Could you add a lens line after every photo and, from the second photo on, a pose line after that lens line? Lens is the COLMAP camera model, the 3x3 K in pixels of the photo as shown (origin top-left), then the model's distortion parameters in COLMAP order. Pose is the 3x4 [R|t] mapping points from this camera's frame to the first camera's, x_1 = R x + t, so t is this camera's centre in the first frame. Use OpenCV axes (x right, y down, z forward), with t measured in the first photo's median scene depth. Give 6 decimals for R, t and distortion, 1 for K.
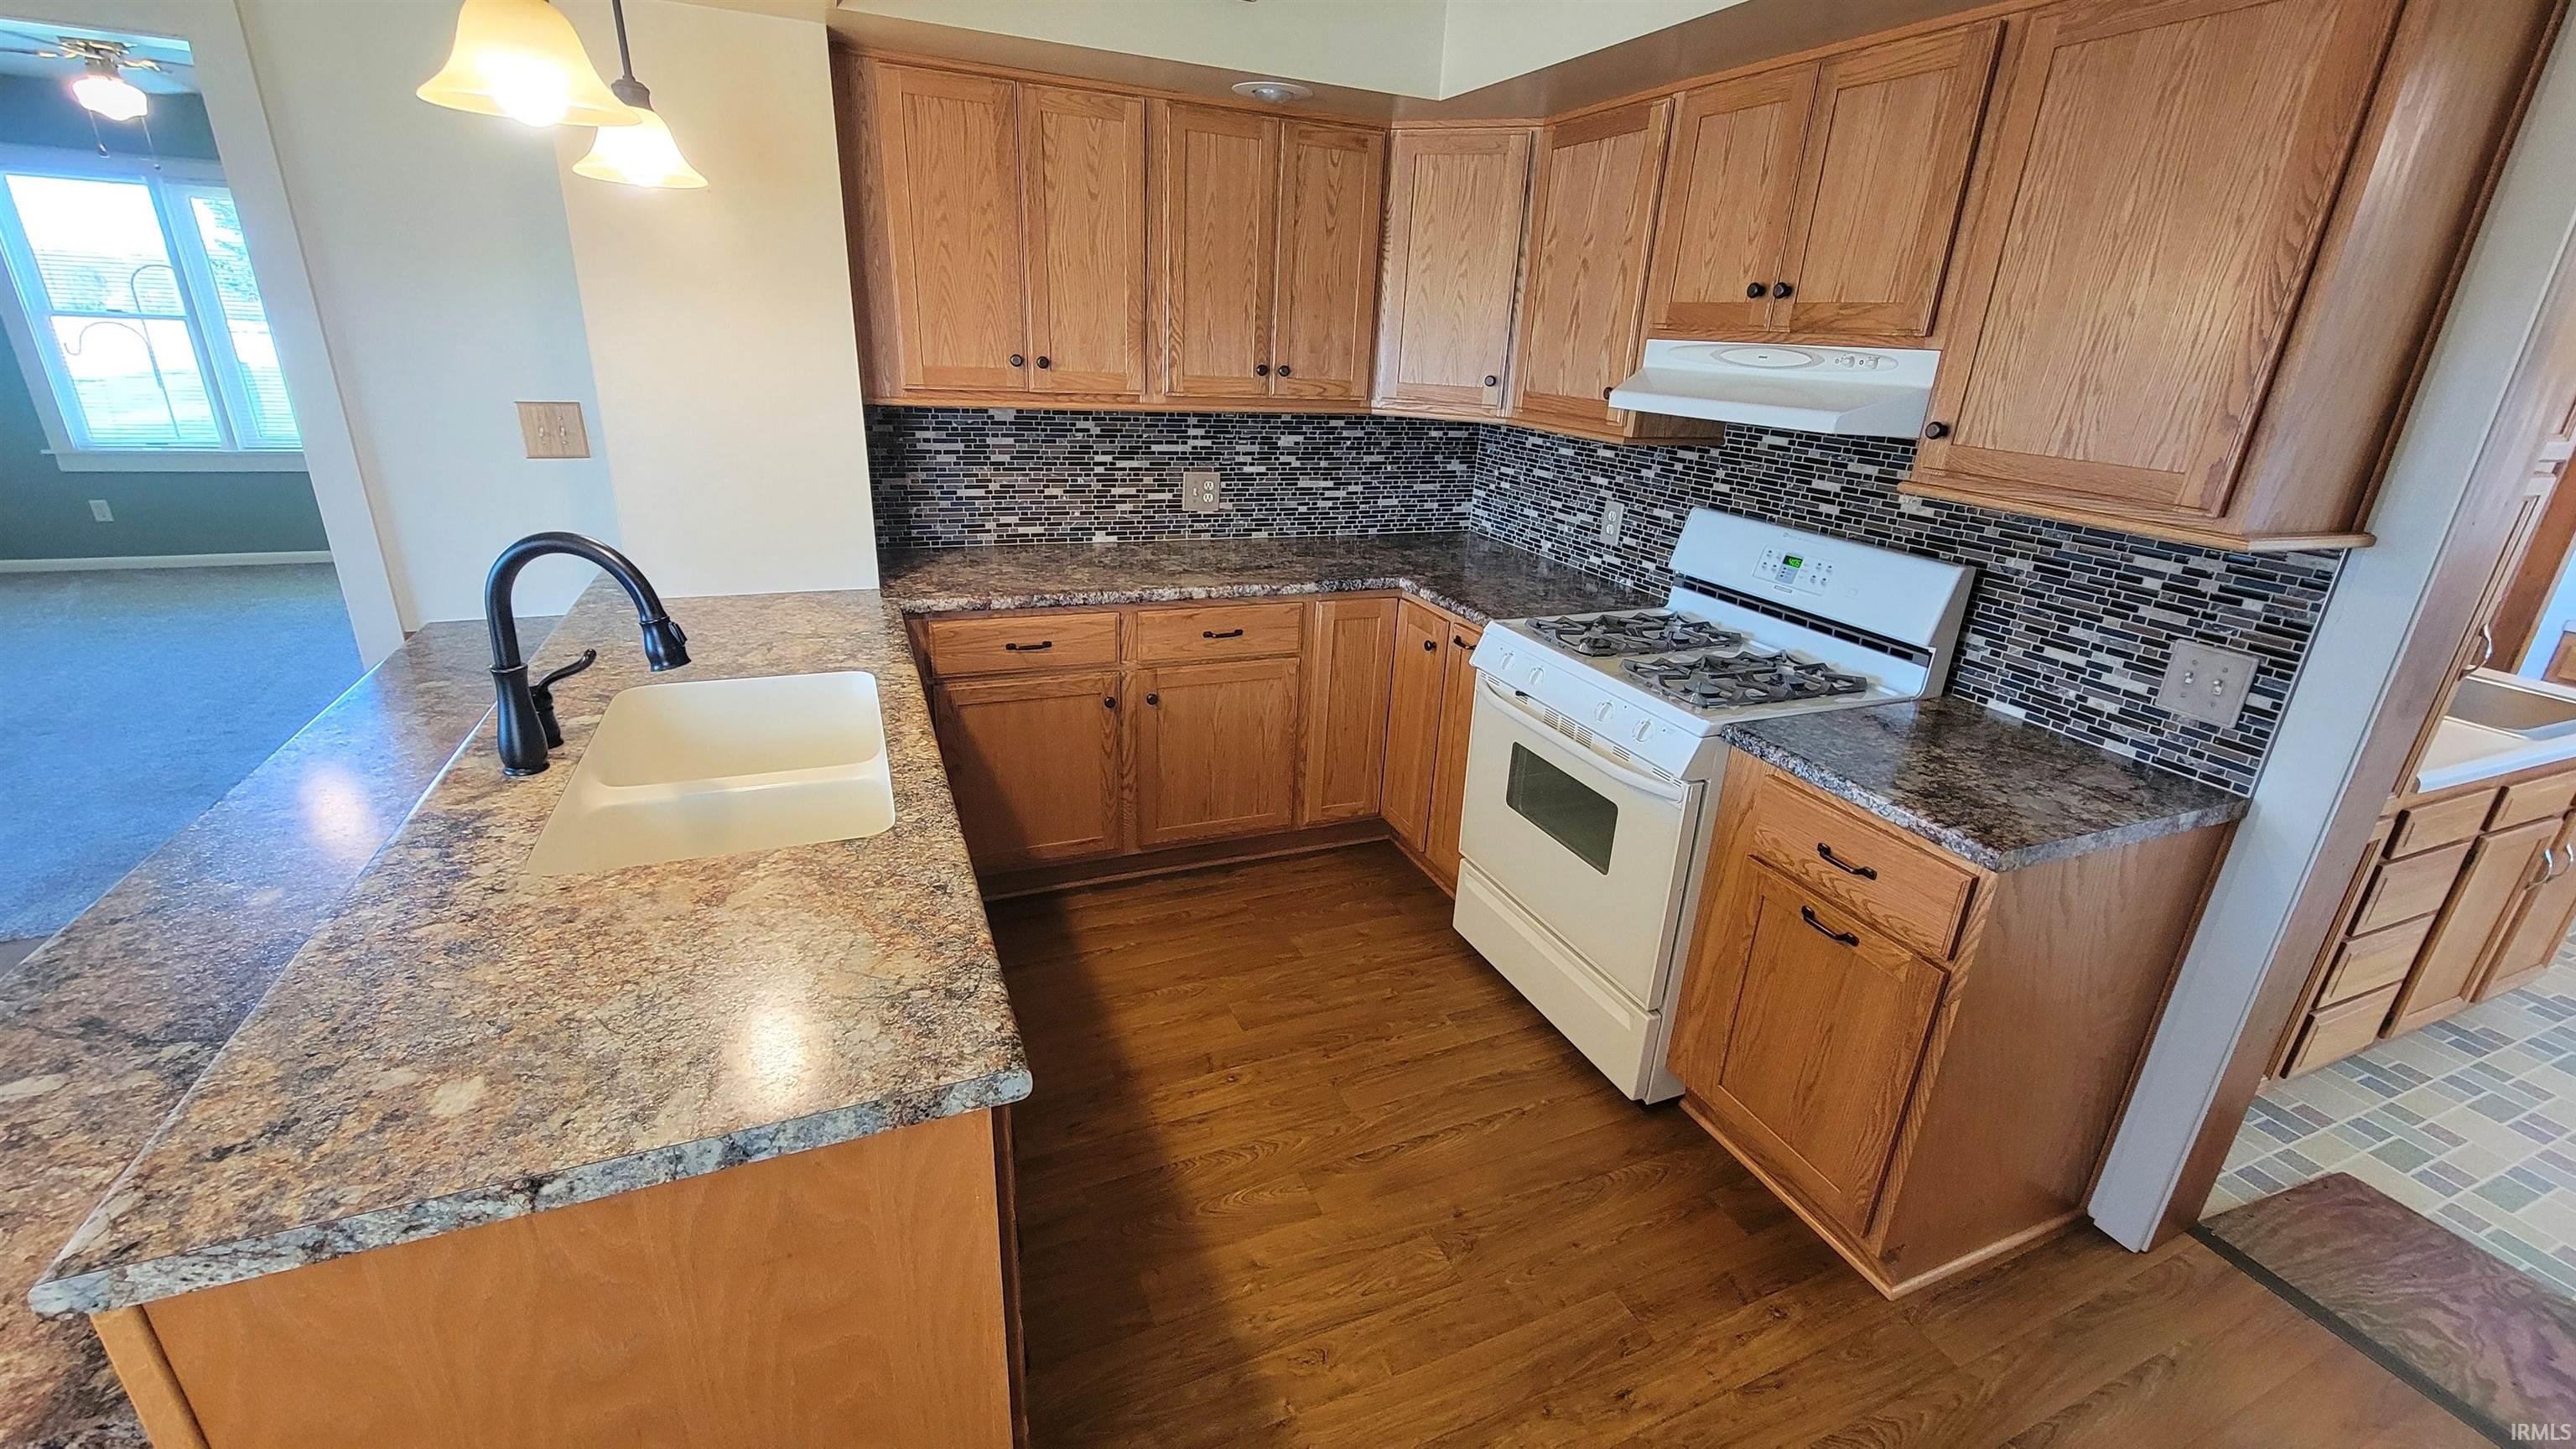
lens RADIAL K [[1051.2, 0, 1299.1], [0, 1051.2, 727.9], [0, 0, 1]] dist [0.006147, -0.000617]
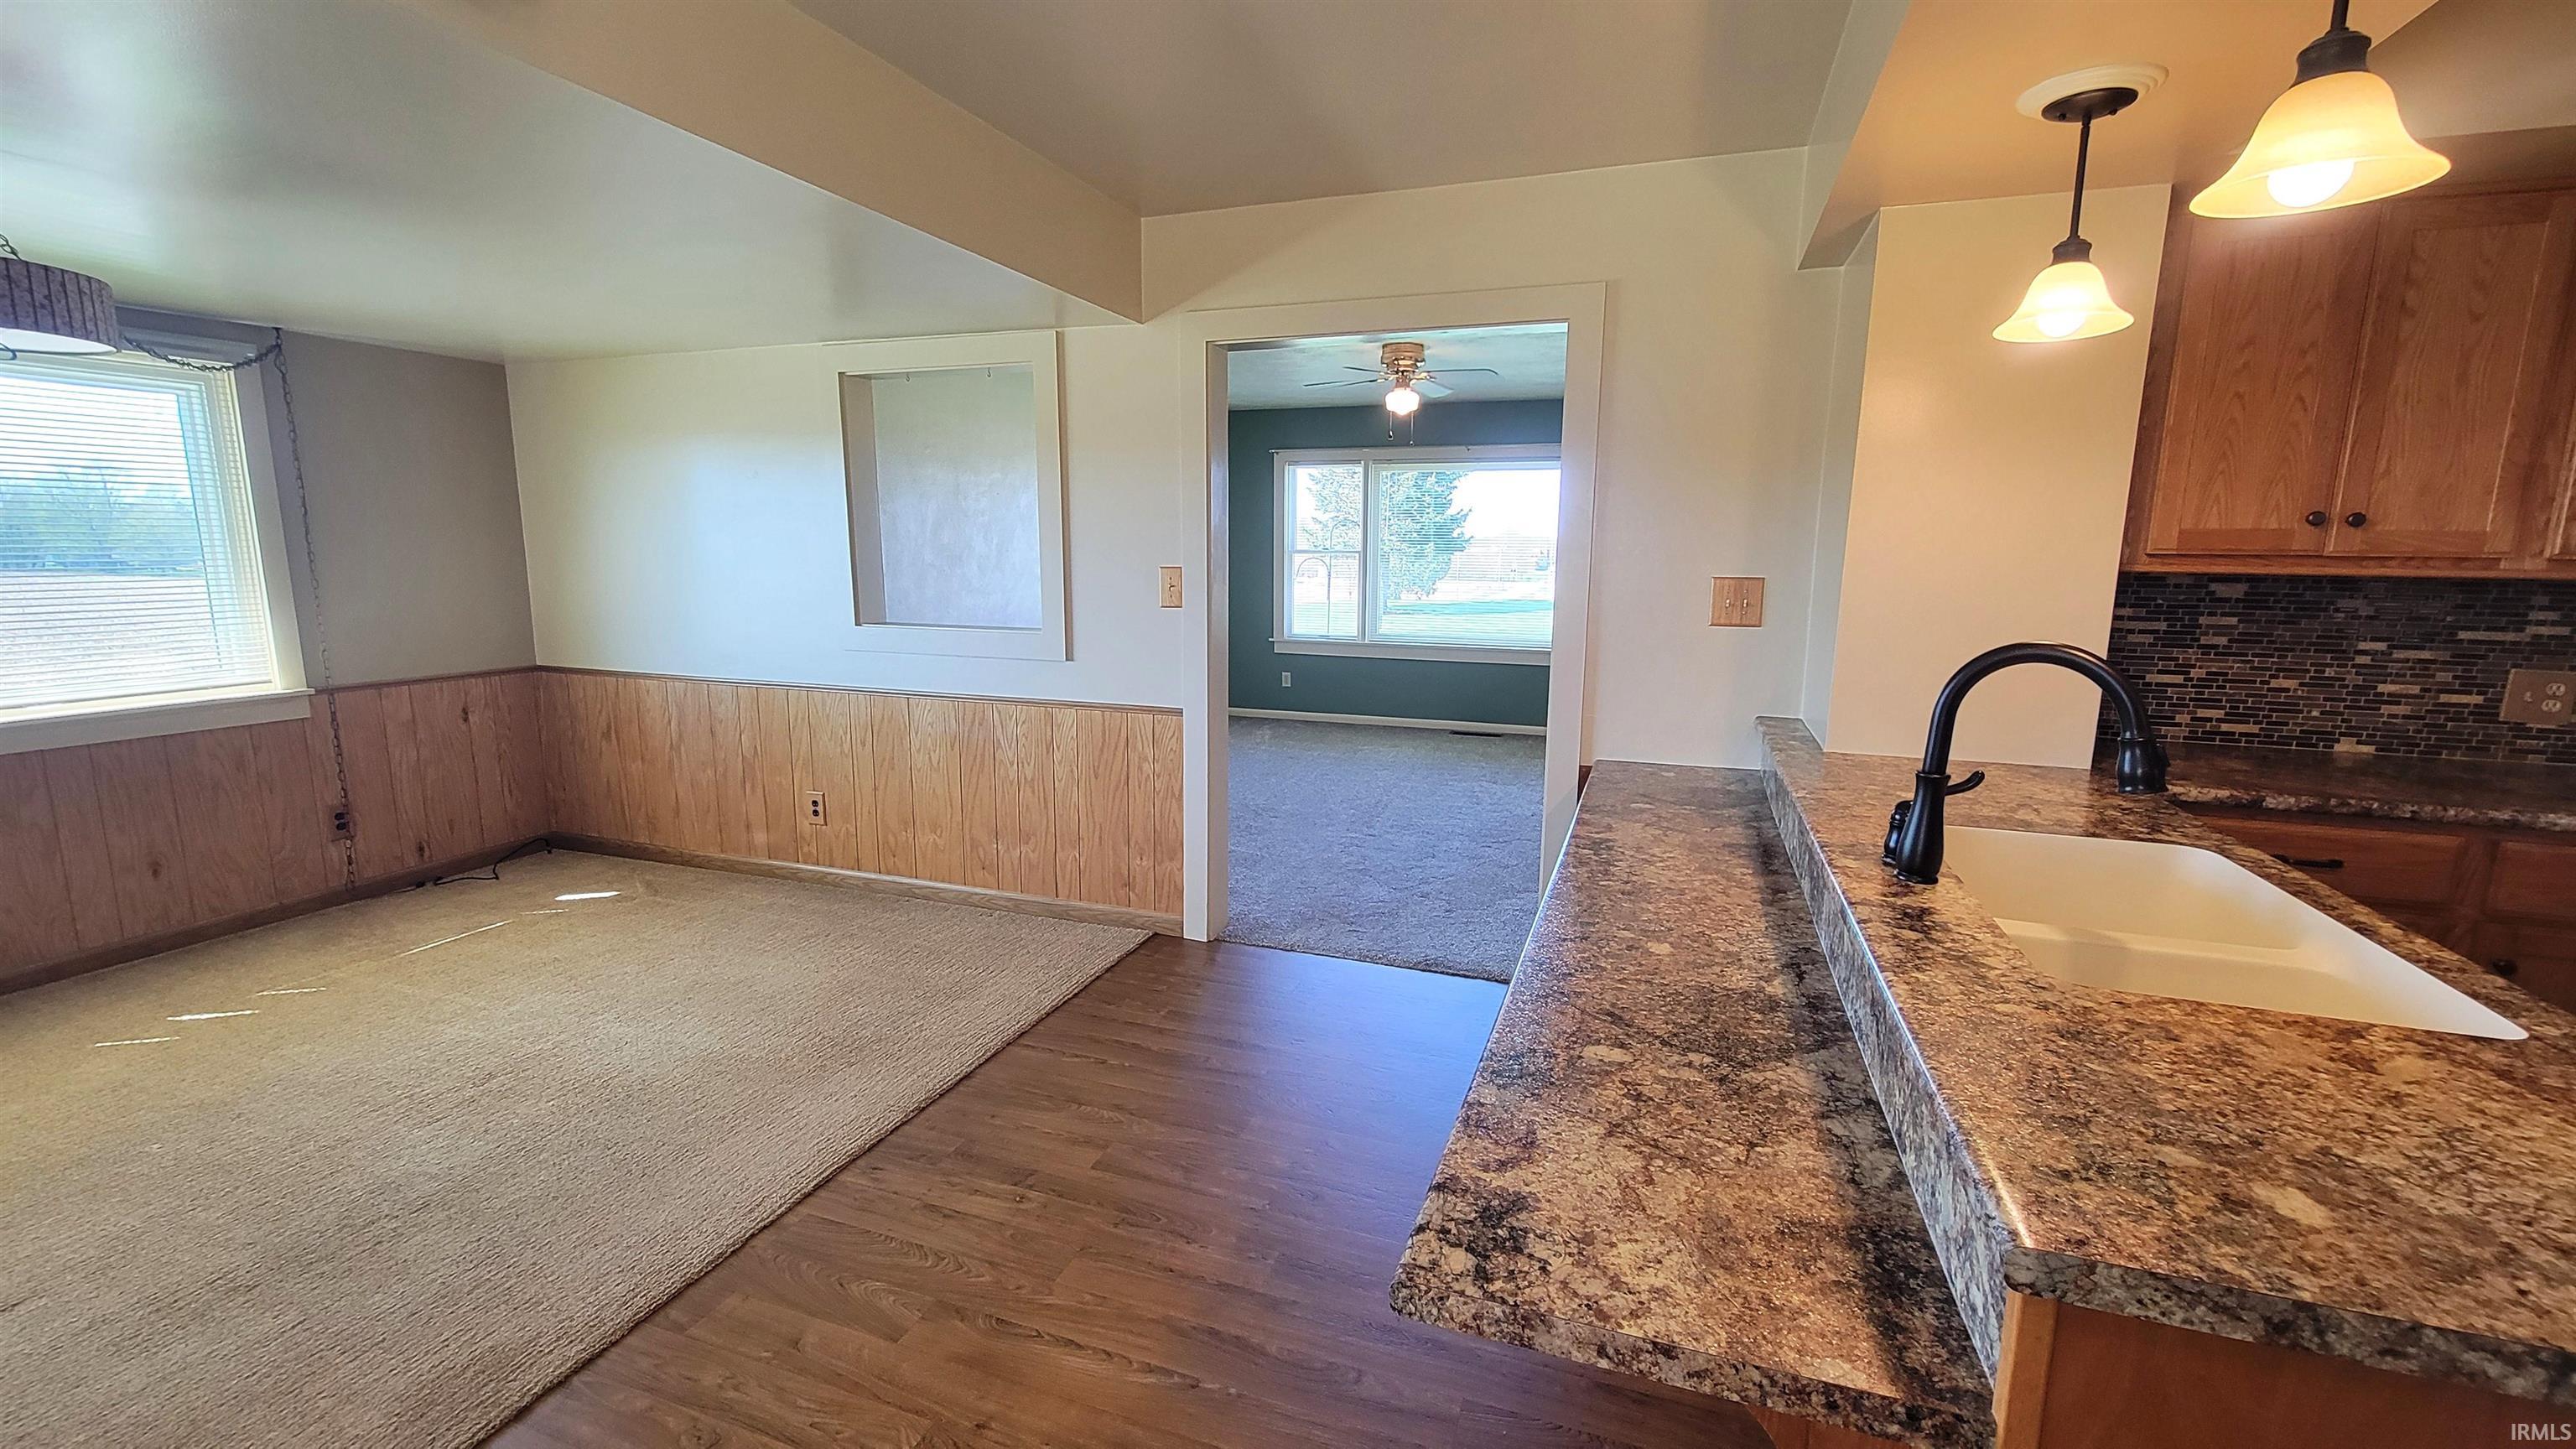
lens RADIAL K [[1052.1, 0, 1288.0], [0, 1052.1, 724.5], [0, 0, 1]] dist [0.003232, -0.003721]
pose [[0.731289, 0.074148, -0.678026, -0.252160], [-0.218027, 0.967331, -0.129368, 0.078230], [0.646283, 0.242433, 0.723564, -0.067570]]
